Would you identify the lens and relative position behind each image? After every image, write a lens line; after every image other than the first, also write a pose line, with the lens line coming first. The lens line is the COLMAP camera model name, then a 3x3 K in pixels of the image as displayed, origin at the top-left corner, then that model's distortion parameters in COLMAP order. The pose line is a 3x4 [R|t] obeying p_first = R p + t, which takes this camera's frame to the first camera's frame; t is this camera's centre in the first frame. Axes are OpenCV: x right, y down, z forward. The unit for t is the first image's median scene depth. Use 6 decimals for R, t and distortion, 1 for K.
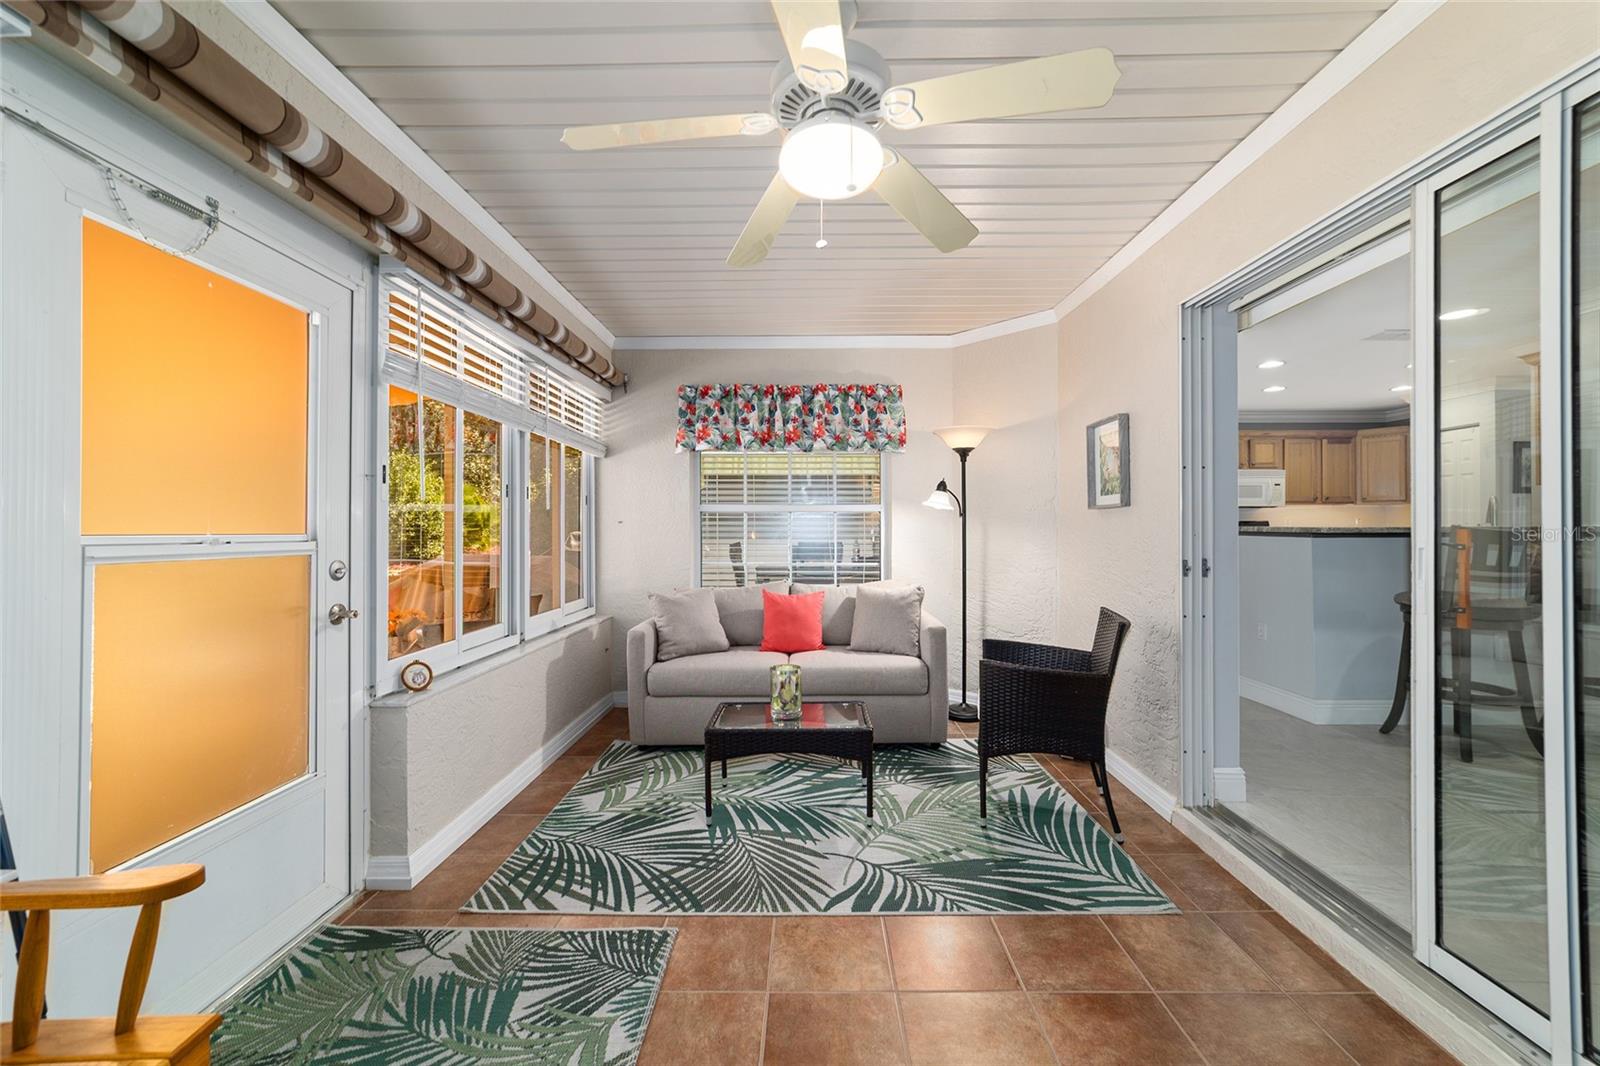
lens RADIAL K [[615.4, 0, 798.4], [0, 615.4, 527.2], [0, 0, 1]] dist [-0.013866, 0.004793]
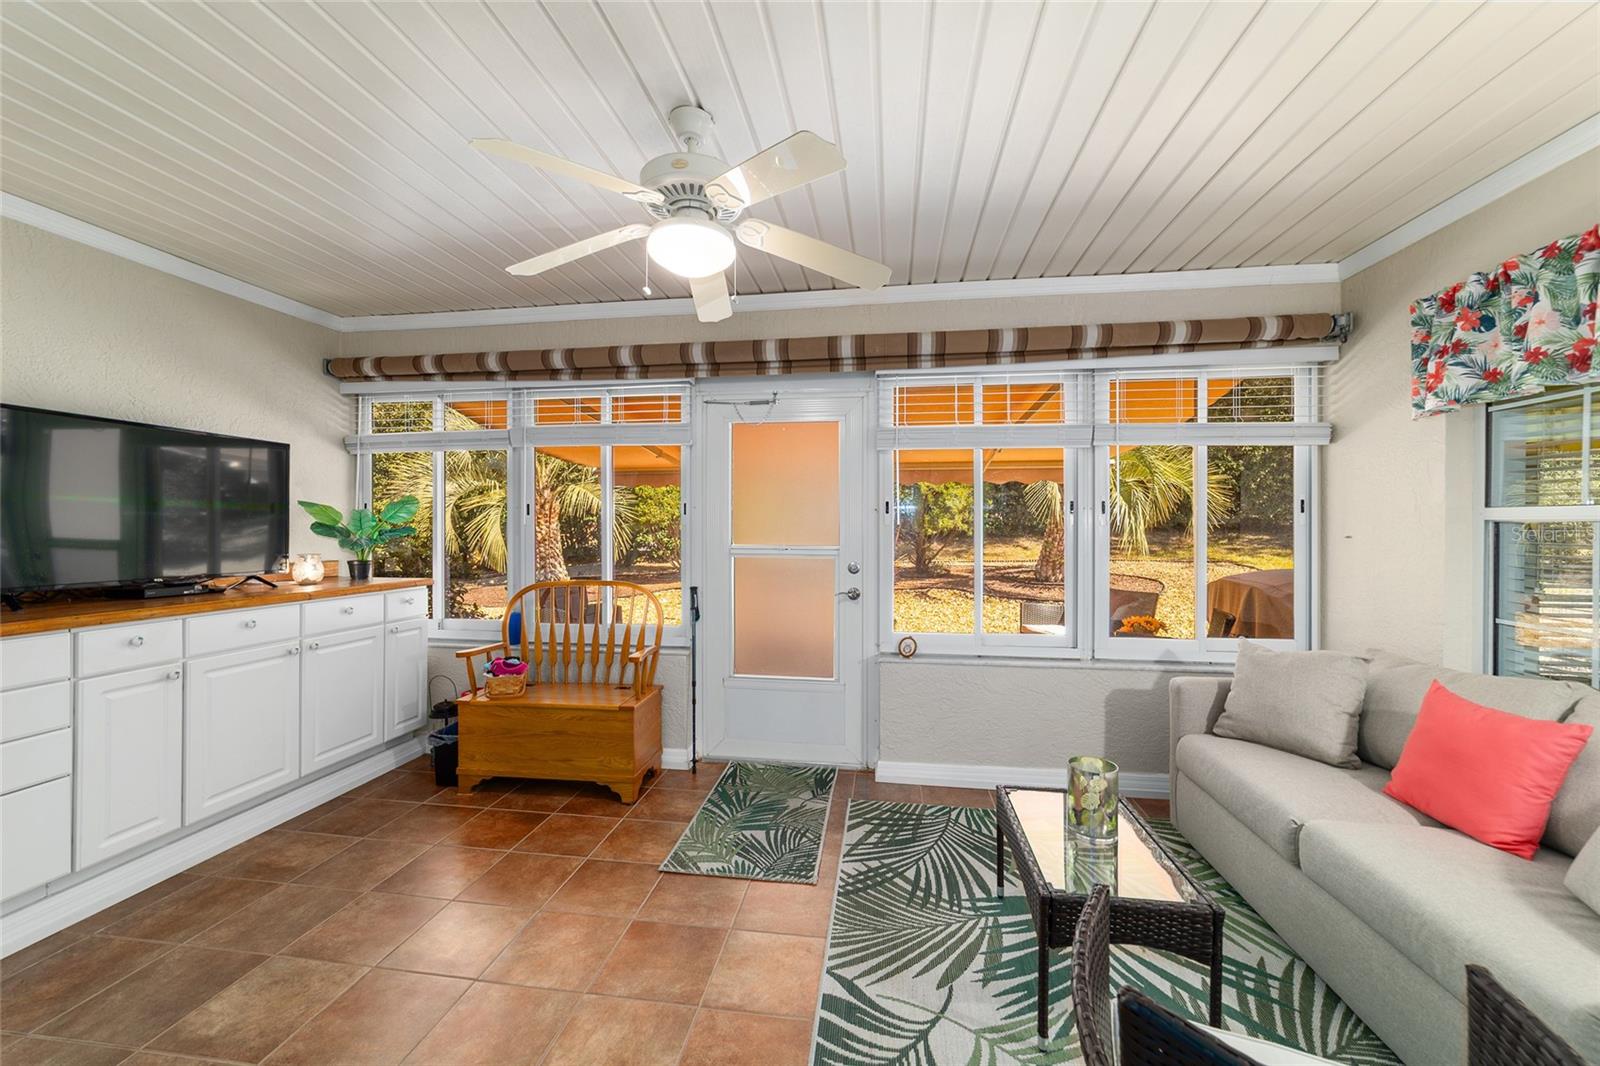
lens RADIAL K [[615.4, 0, 801.8], [0, 615.4, 529.2], [0, 0, 1]] dist [-0.013866, 0.004793]
pose [[-0.119265, 0.008580, -0.992825, 0.878806], [0.001397, 0.999963, 0.008474, -0.046701], [0.992862, -0.000376, -0.119272, 0.979923]]
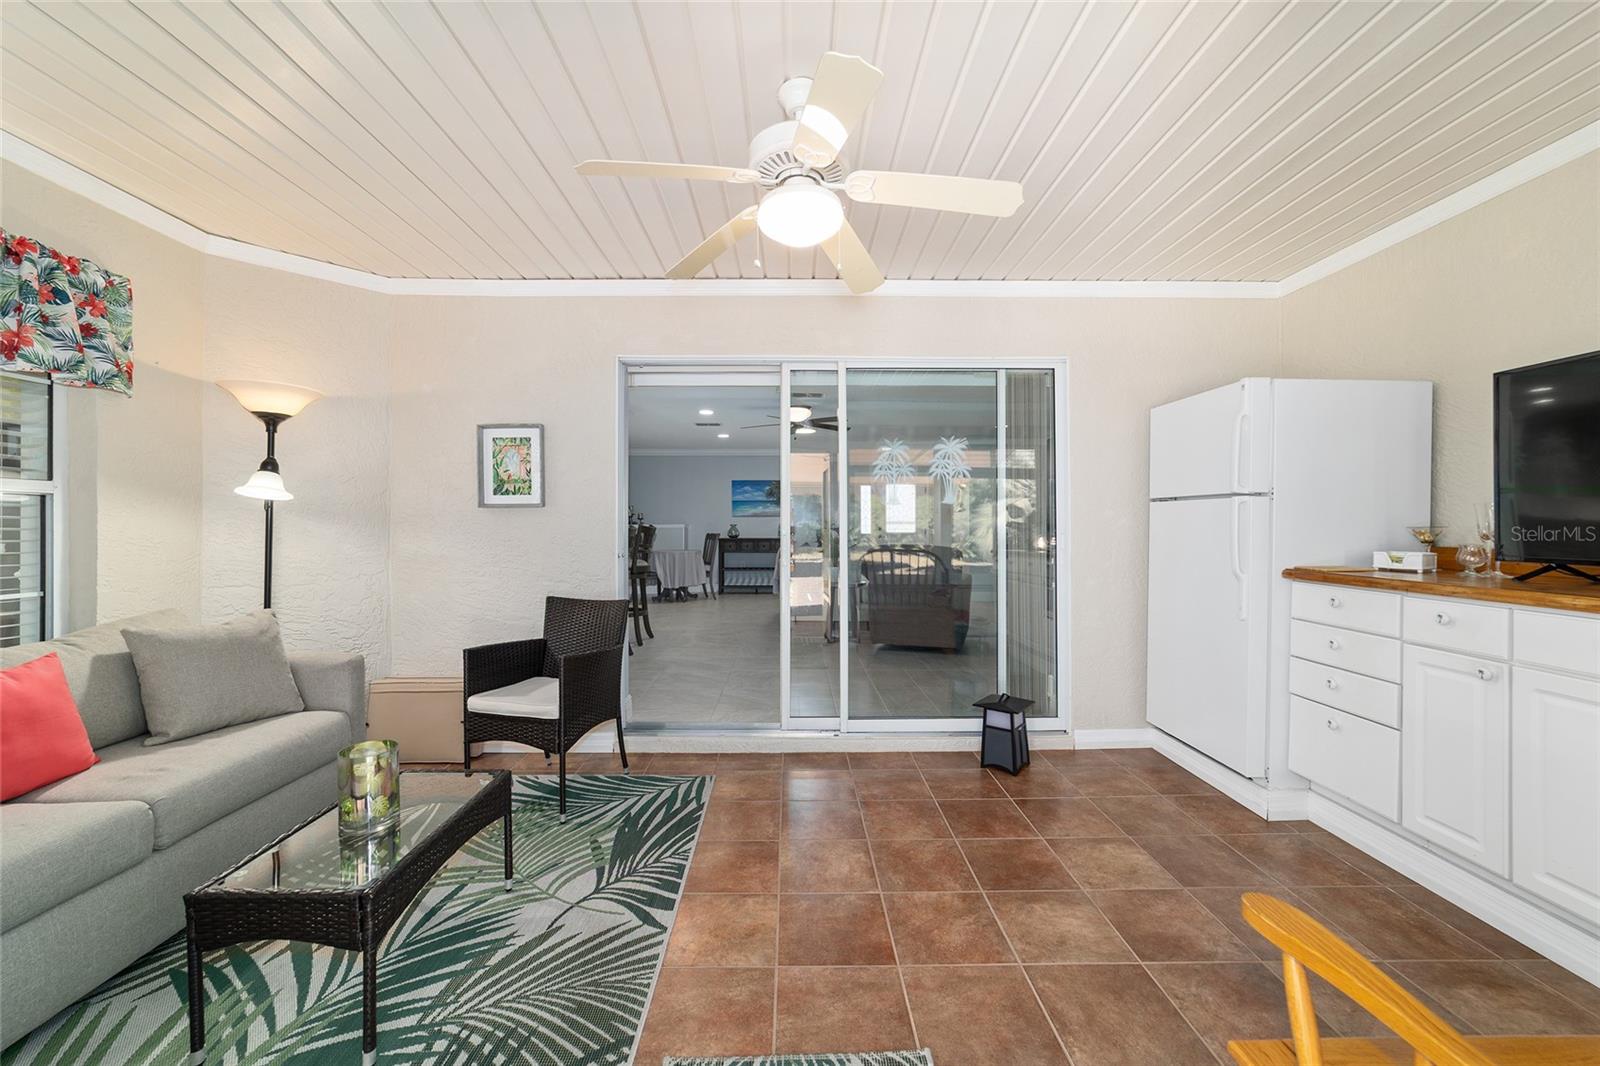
lens RADIAL K [[615.4, 0, 794.6], [0, 615.4, 527.4], [0, 0, 1]] dist [-0.013866, 0.004793]
pose [[-0.027056, 0.003655, 0.999627, -0.830224], [0.001177, 0.999993, -0.003624, 0.011305], [-0.999633, 0.001078, -0.027060, 0.755757]]
